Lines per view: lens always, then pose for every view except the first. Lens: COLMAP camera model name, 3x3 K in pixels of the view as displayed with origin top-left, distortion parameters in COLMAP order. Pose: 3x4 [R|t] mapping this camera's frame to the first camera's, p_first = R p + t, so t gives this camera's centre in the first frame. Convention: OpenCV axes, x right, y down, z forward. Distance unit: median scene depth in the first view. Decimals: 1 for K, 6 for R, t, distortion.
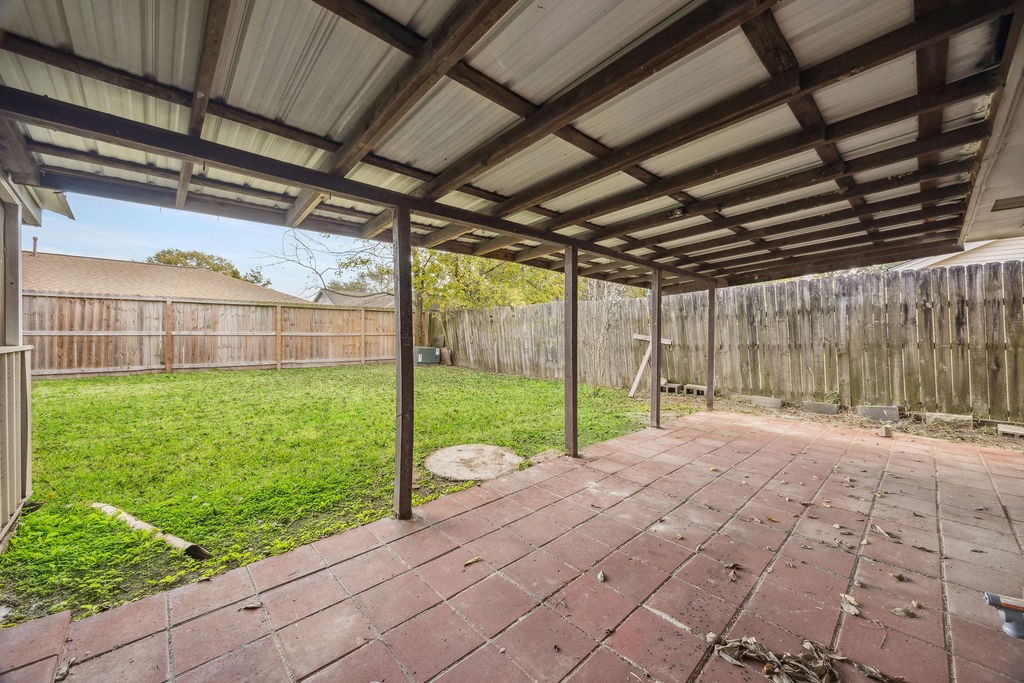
lens RADIAL K [[386.4, 0, 514.1], [0, 386.4, 334.8], [0, 0, 1]] dist [-0.005632, 0.000493]
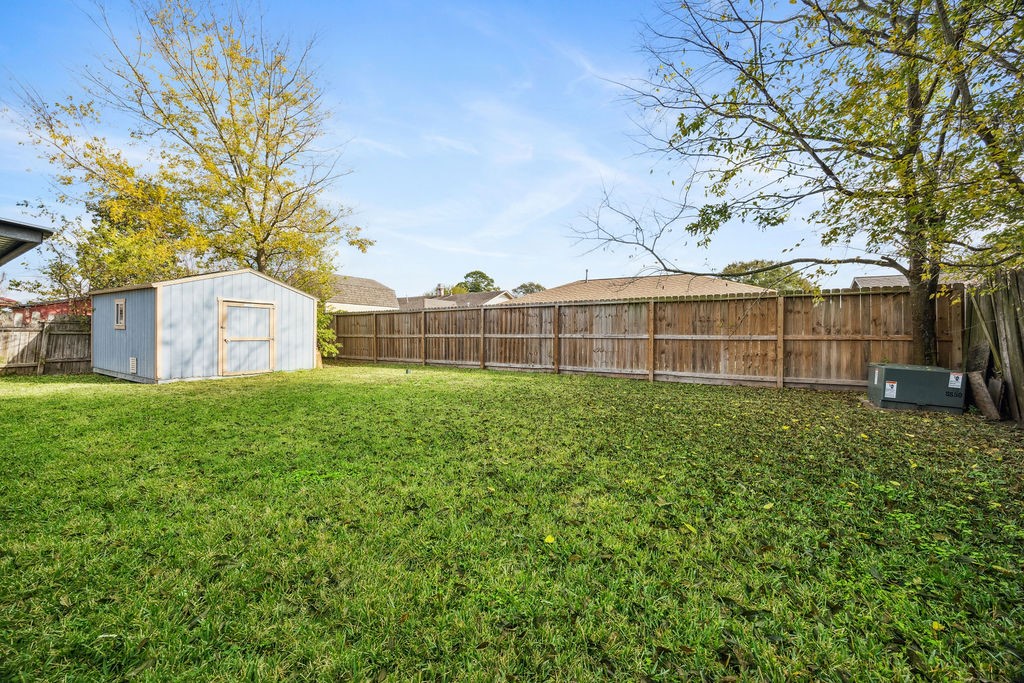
lens RADIAL K [[386.4, 0, 514.2], [0, 386.4, 337.1], [0, 0, 1]] dist [-0.005632, 0.000493]
pose [[0.279515, 0.001628, -0.960140, 0.079321], [-0.006365, 0.999980, -0.000158, 0.000072], [0.960120, 0.006155, 0.279520, 0.520243]]
